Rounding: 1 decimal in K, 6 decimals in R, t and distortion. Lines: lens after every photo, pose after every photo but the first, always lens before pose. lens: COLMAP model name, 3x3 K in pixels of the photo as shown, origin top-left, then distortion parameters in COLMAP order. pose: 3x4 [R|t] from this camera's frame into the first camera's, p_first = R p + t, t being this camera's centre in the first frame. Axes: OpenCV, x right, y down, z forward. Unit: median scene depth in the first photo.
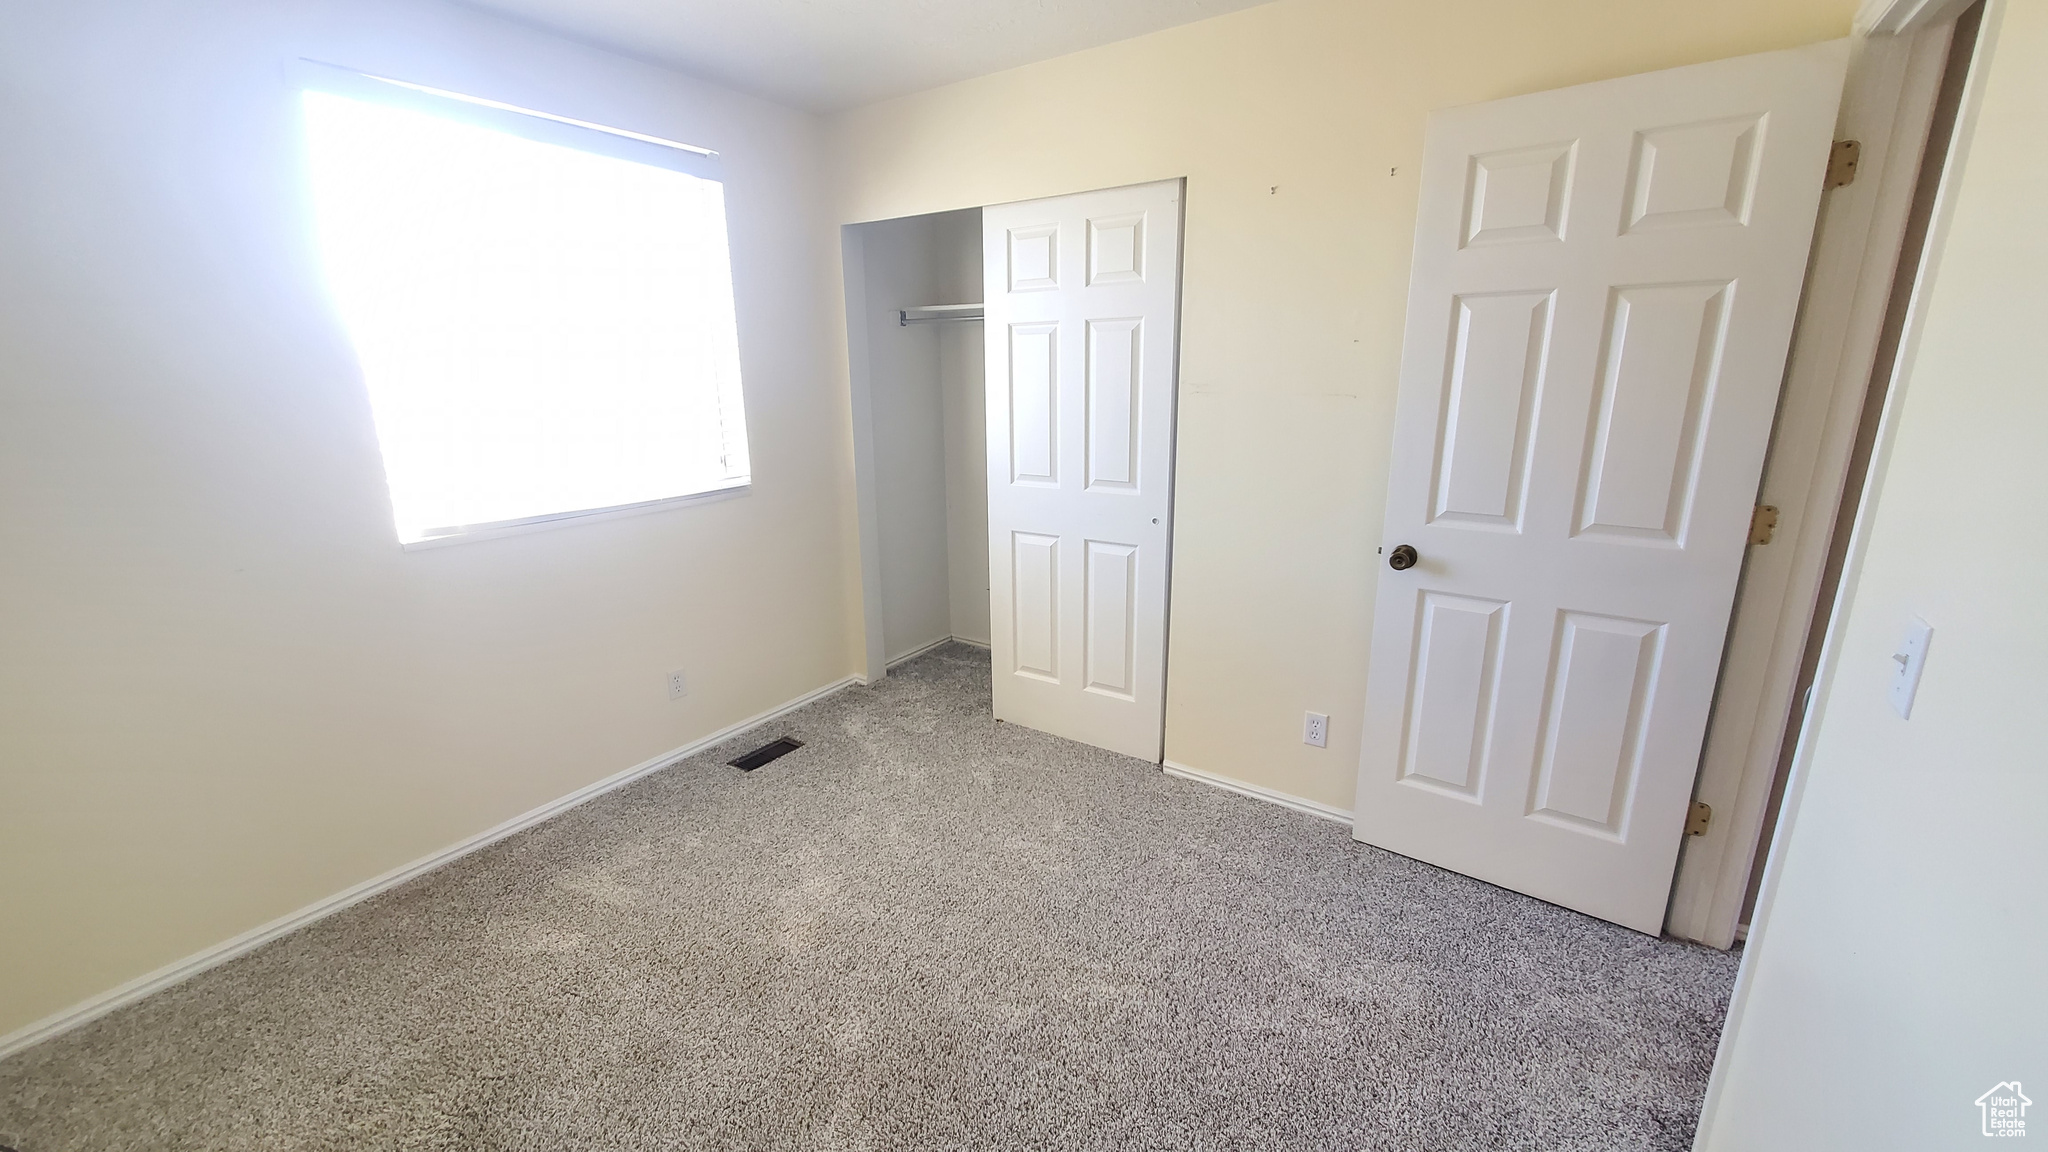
lens RADIAL K [[810.2, 0, 1008.6], [0, 810.2, 579.6], [0, 0, 1]] dist [0.001027, -0.000636]
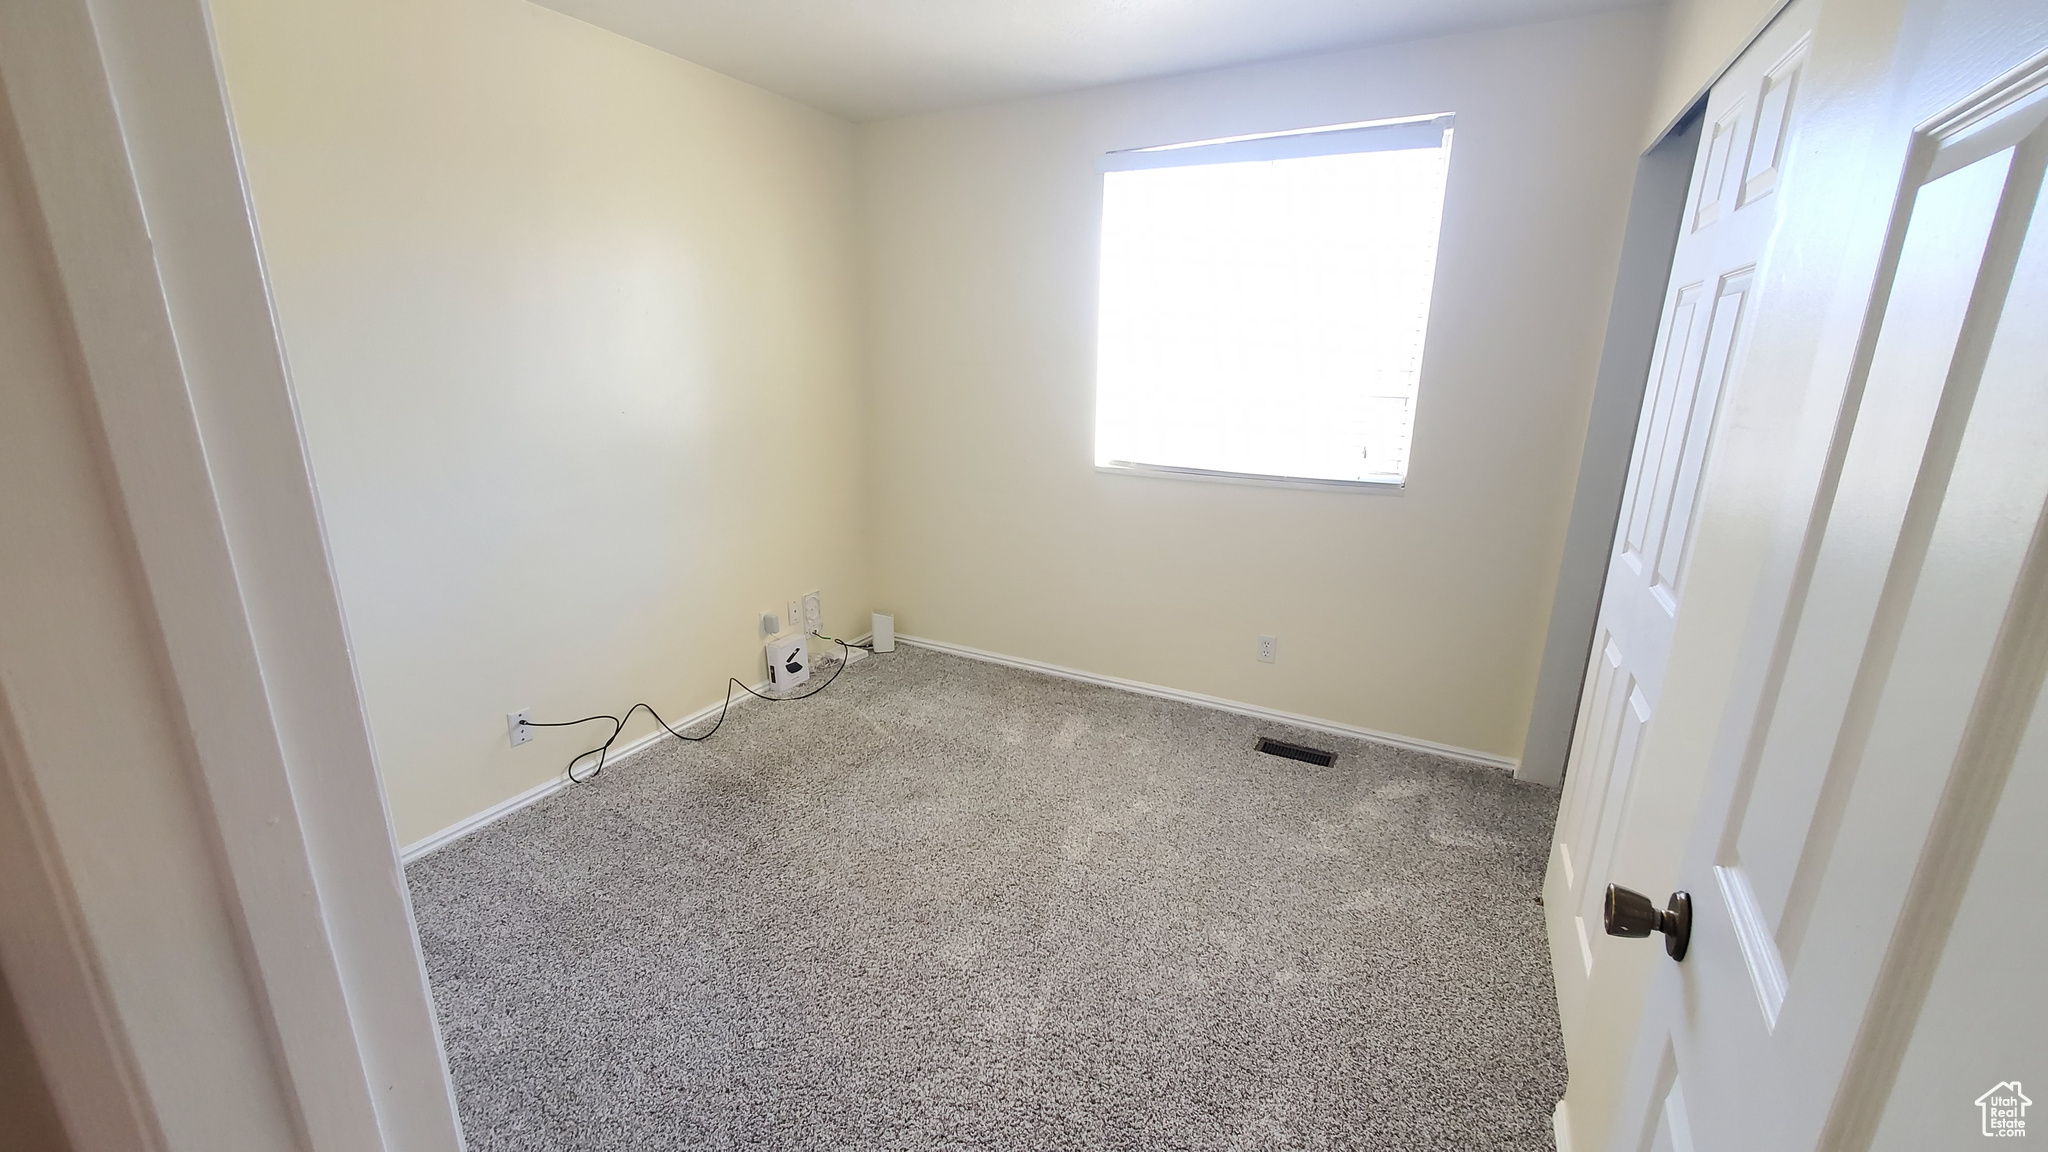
lens RADIAL K [[810.2, 0, 1008.6], [0, 810.2, 579.6], [0, 0, 1]] dist [0.001027, -0.000636]
pose [[0.110077, 0.278127, -0.954216, 0.589680], [-0.266101, 0.933250, 0.241319, -0.133884], [0.957640, 0.227354, 0.176740, 0.498600]]
